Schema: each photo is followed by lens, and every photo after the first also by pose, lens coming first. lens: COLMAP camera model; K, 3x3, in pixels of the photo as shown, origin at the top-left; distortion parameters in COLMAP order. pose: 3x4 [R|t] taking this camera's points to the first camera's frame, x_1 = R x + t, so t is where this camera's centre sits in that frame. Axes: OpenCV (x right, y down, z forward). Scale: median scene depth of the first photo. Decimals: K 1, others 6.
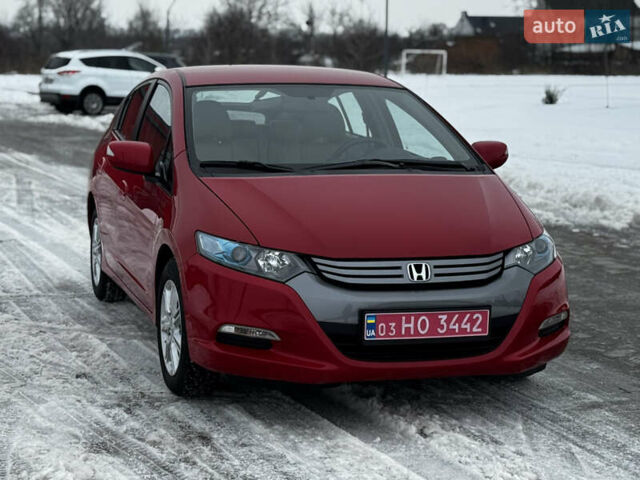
lens RADIAL K [[1397.9, 0, 320.0], [0, 1397.9, 240.0], [0, 0, 1]] dist [0.142592, 0.017338]
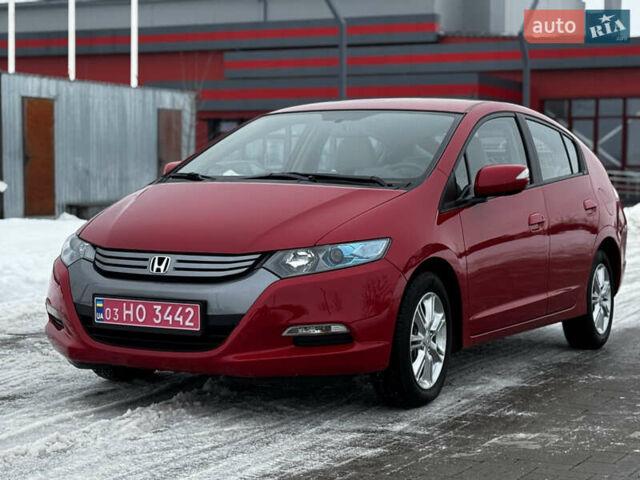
lens RADIAL K [[1397.9, 0, 320.0], [0, 1397.9, 240.0], [0, 0, 1]] dist [0.142592, 0.017338]
pose [[0.711060, 0.029834, -0.702498, 0.887567], [-0.089924, 0.994754, -0.048774, 0.044916], [0.697357, 0.097852, 0.710013, 0.344795]]
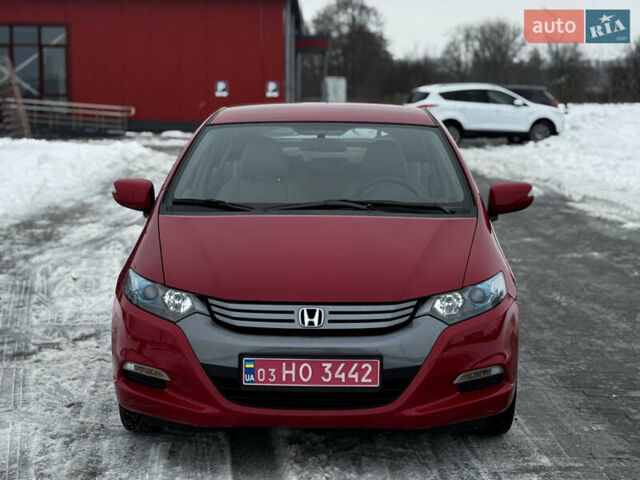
lens RADIAL K [[1397.9, 0, 320.0], [0, 1397.9, 240.0], [0, 0, 1]] dist [0.142592, 0.017338]
pose [[0.952524, 0.024179, -0.303501, 0.370402], [-0.030943, 0.999368, -0.017496, -0.013962], [0.302886, 0.026057, 0.952670, 0.078319]]
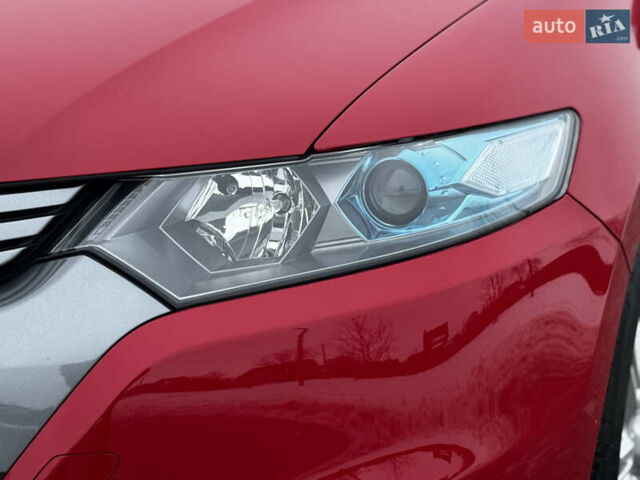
lens RADIAL K [[1397.9, 0, 320.0], [0, 1397.9, 240.0], [0, 0, 1]] dist [0.142592, 0.017338]
pose [[0.789666, 0.135701, -0.598342, 0.311077], [-0.102884, 0.990712, 0.088907, -0.007203], [0.604850, -0.008646, 0.796293, 0.880293]]
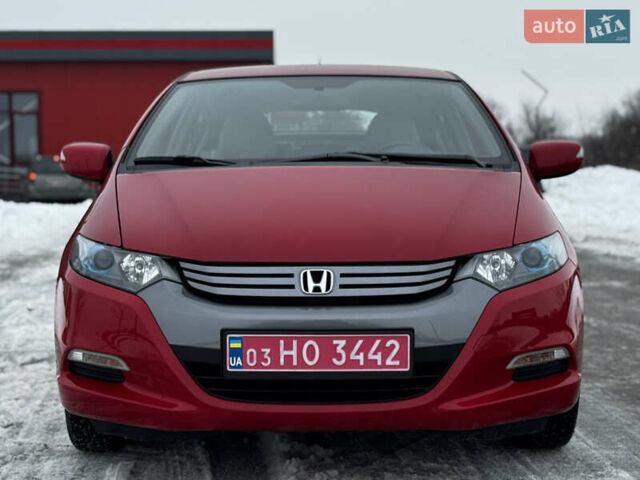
lens RADIAL K [[1397.9, 0, 320.0], [0, 1397.9, 240.0], [0, 0, 1]] dist [0.142592, 0.017338]
pose [[0.957421, -0.005178, -0.288650, 0.283543], [-0.017156, 0.997052, -0.074792, 0.055956], [0.288187, 0.076559, 0.954509, 0.304935]]
